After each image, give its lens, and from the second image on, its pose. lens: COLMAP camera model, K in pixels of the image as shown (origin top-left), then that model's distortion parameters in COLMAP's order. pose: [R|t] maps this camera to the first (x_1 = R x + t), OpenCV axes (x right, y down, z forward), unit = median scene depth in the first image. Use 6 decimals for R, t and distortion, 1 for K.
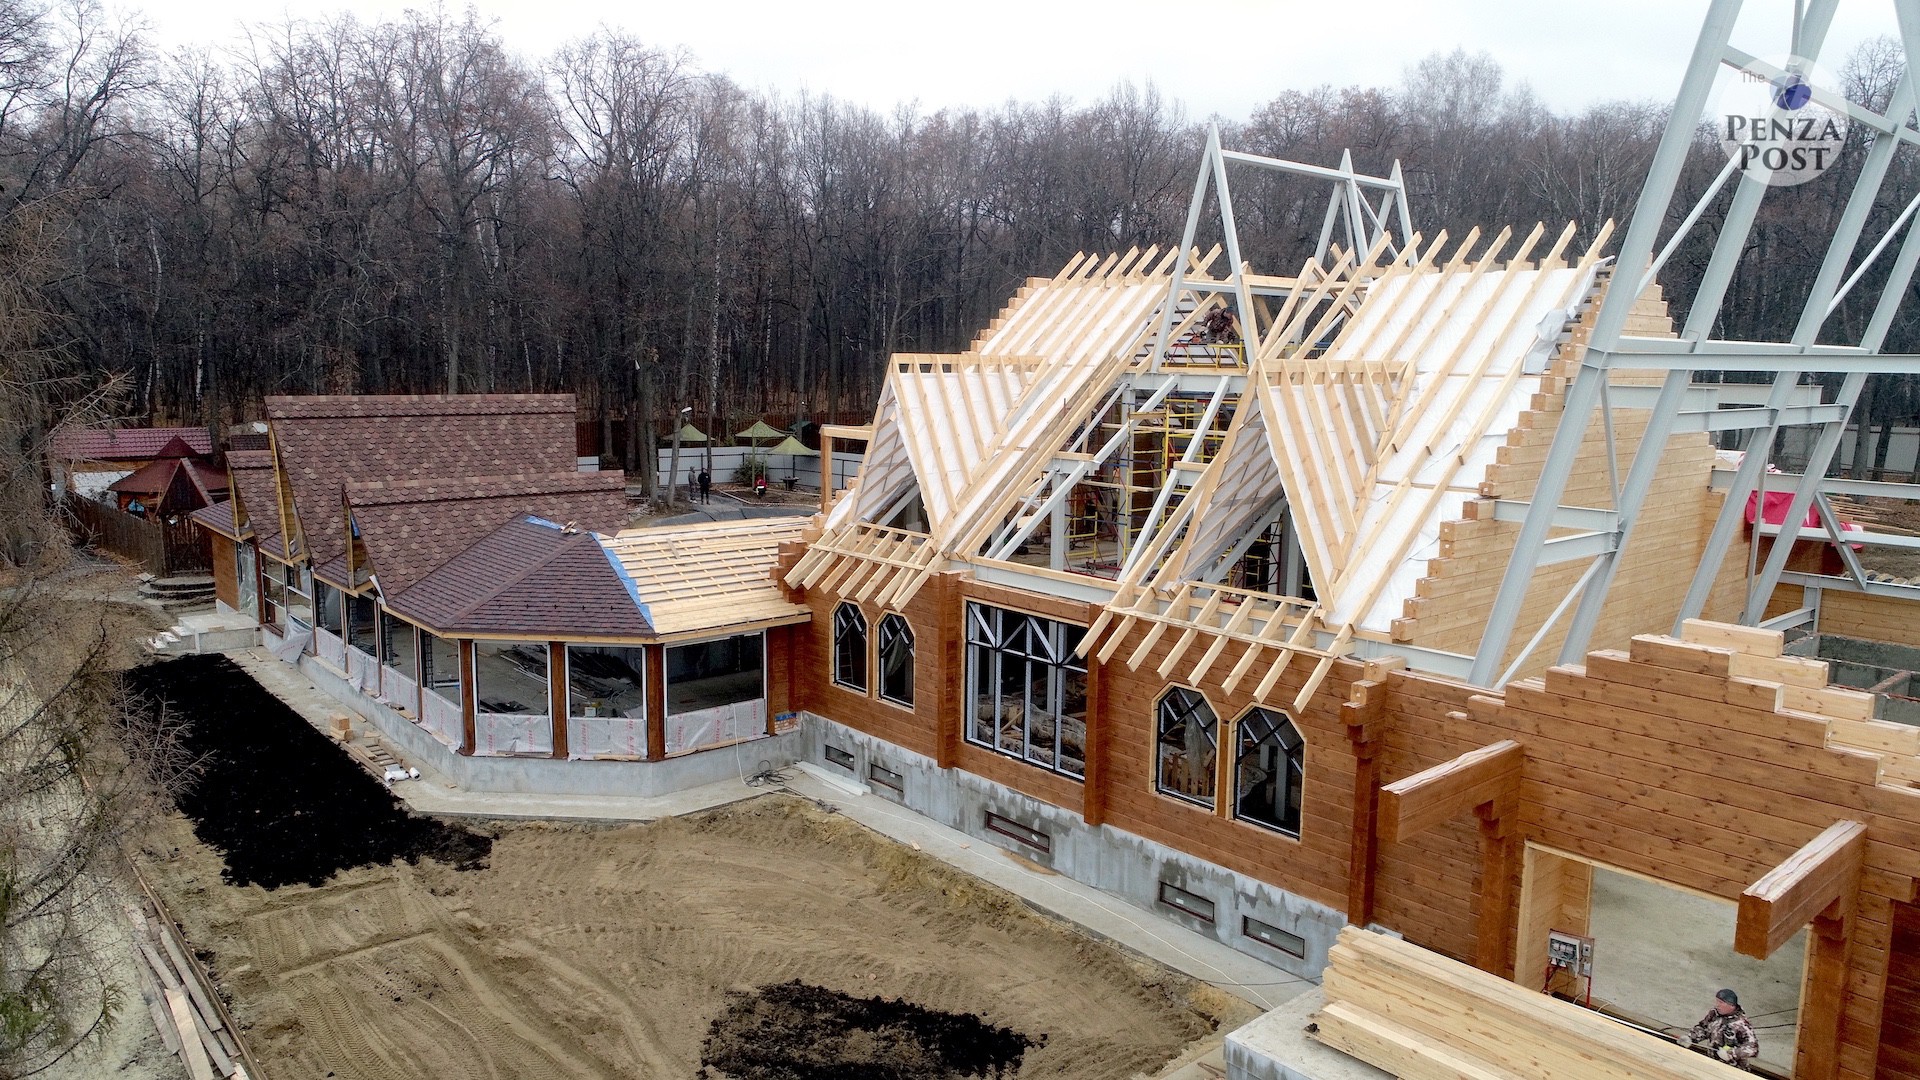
lens RADIAL K [[1284.4, 0, 963.3], [0, 1284.4, 540.7], [0, 0, 1]] dist [0.006629, -0.000684]
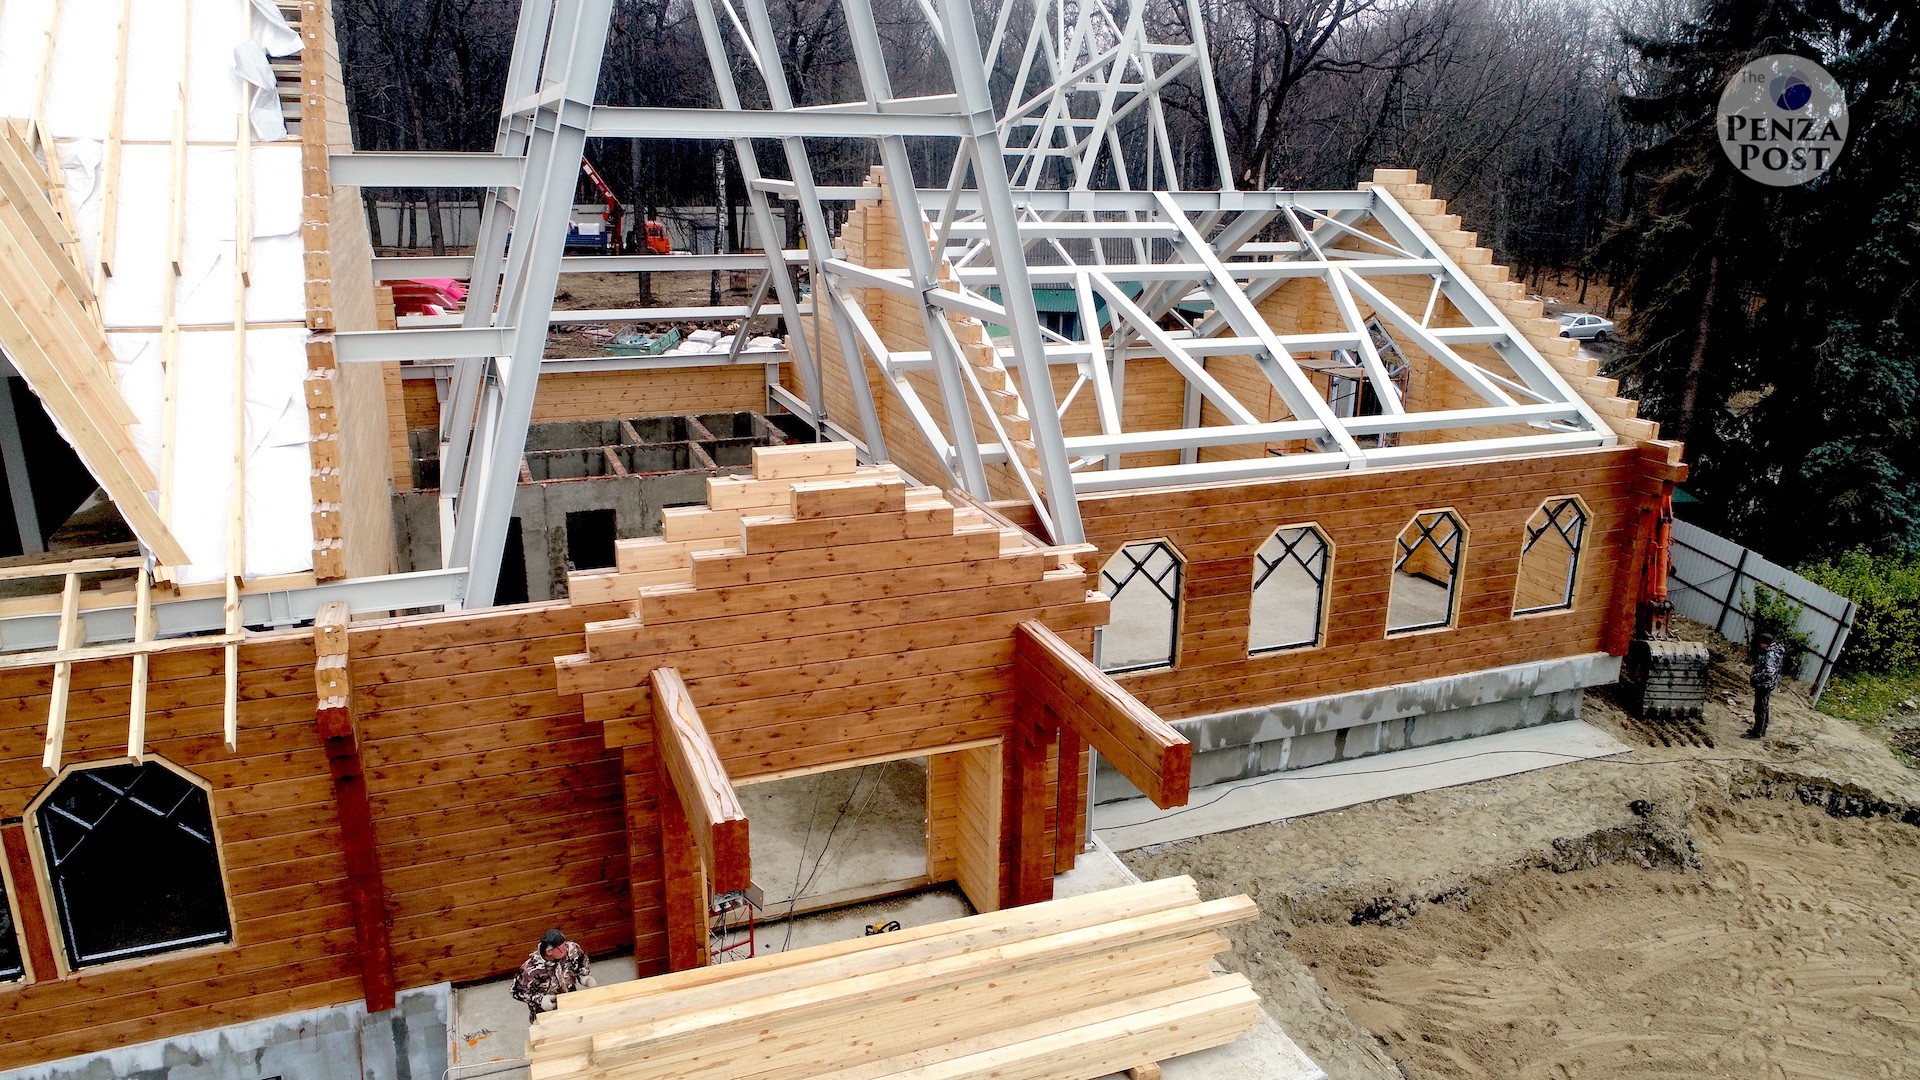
lens RADIAL K [[1284.4, 0, 959.3], [0, 1284.4, 540.6], [0, 0, 1]] dist [0.006629, -0.000684]
pose [[0.348150, -0.282157, 0.893968, -0.145598], [0.127141, 0.959029, 0.253177, -0.078049], [-0.928777, 0.025517, 0.369760, 0.609660]]
